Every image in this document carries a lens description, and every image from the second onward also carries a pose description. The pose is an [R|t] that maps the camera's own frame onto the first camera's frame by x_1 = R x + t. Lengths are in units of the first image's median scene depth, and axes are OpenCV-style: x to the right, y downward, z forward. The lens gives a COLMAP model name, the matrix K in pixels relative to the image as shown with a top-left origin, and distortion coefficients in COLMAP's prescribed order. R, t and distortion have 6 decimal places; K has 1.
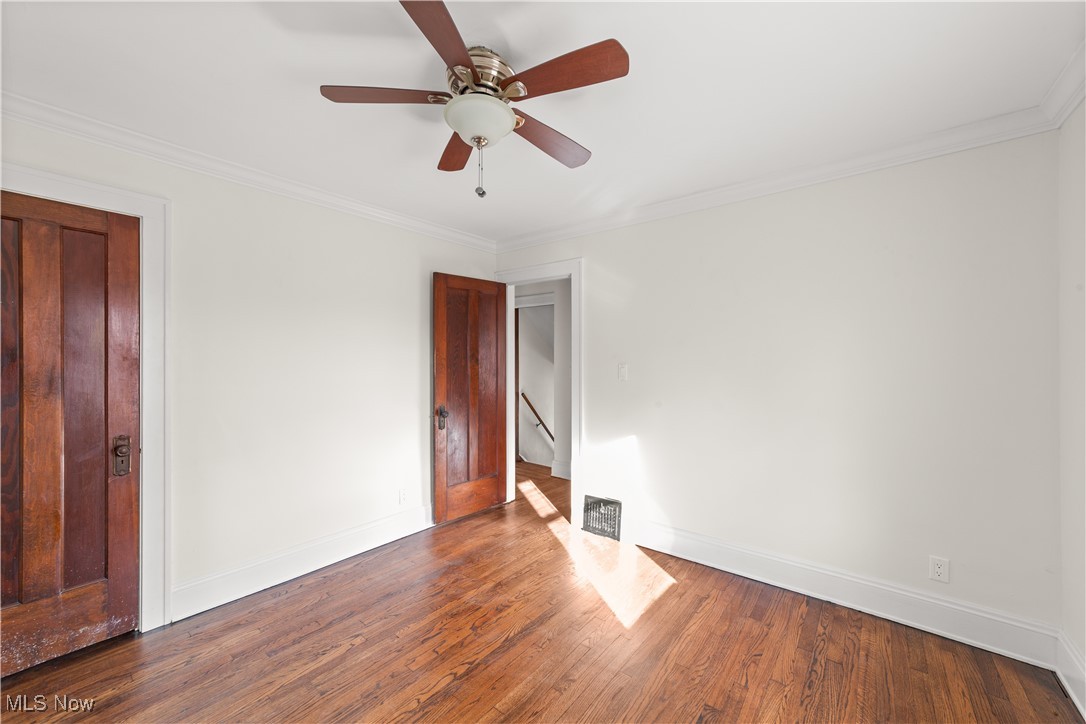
lens RADIAL K [[420.8, 0, 543.8], [0, 420.8, 360.6], [0, 0, 1]] dist [-0.010061, 0.005466]
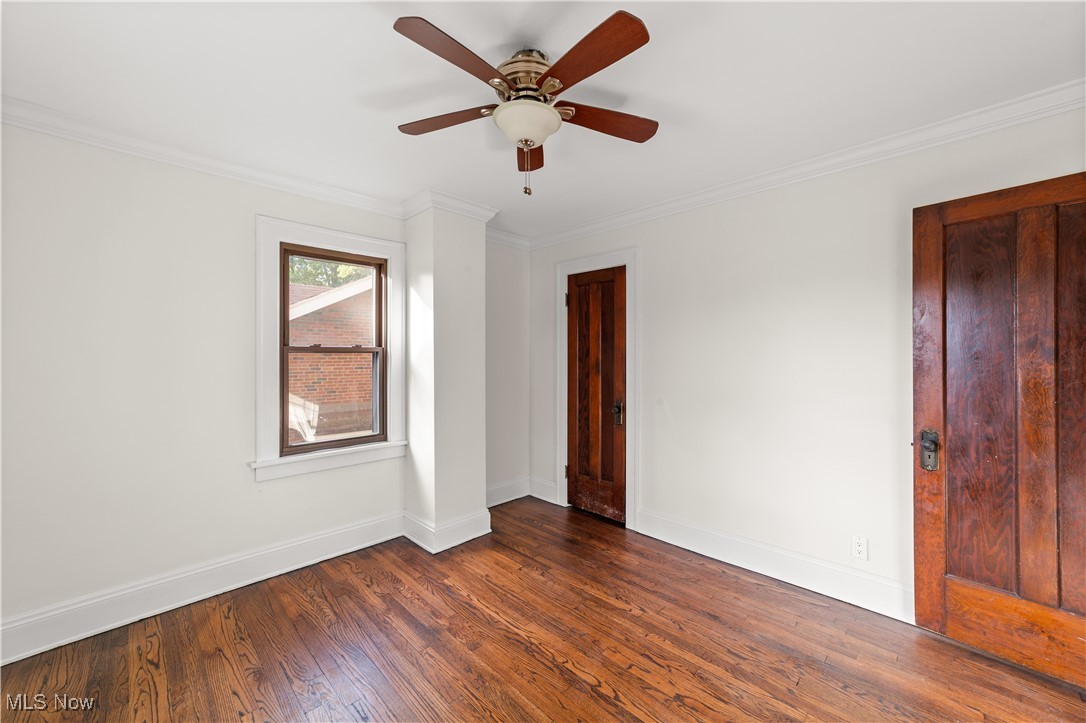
lens RADIAL K [[420.8, 0, 538.9], [0, 420.8, 356.8], [0, 0, 1]] dist [-0.010061, 0.005466]
pose [[-0.108743, 0.002318, -0.994067, 0.669288], [0.001203, 0.999997, 0.002200, 0.002954], [0.994069, -0.000957, -0.108745, 0.873462]]
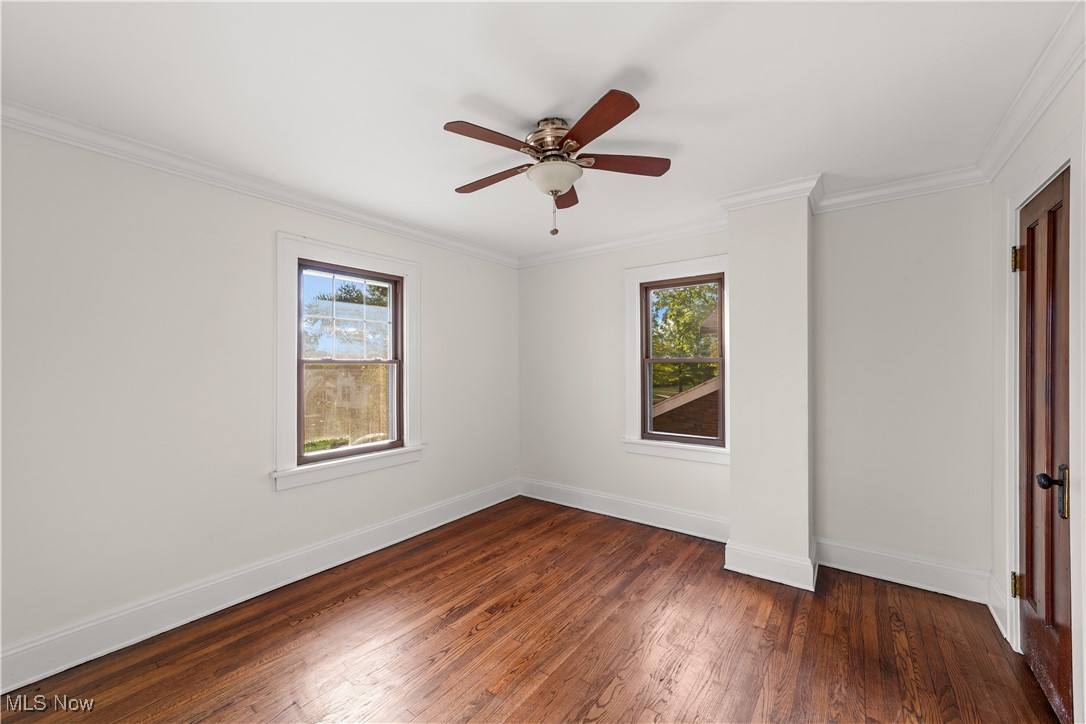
lens RADIAL K [[420.8, 0, 542.9], [0, 420.8, 367.3], [0, 0, 1]] dist [-0.010061, 0.005466]
pose [[-0.999439, 0.005213, -0.033074, -0.056003], [0.005093, 0.999980, 0.003712, -0.001301], [0.033092, 0.003541, -0.999446, 1.726970]]
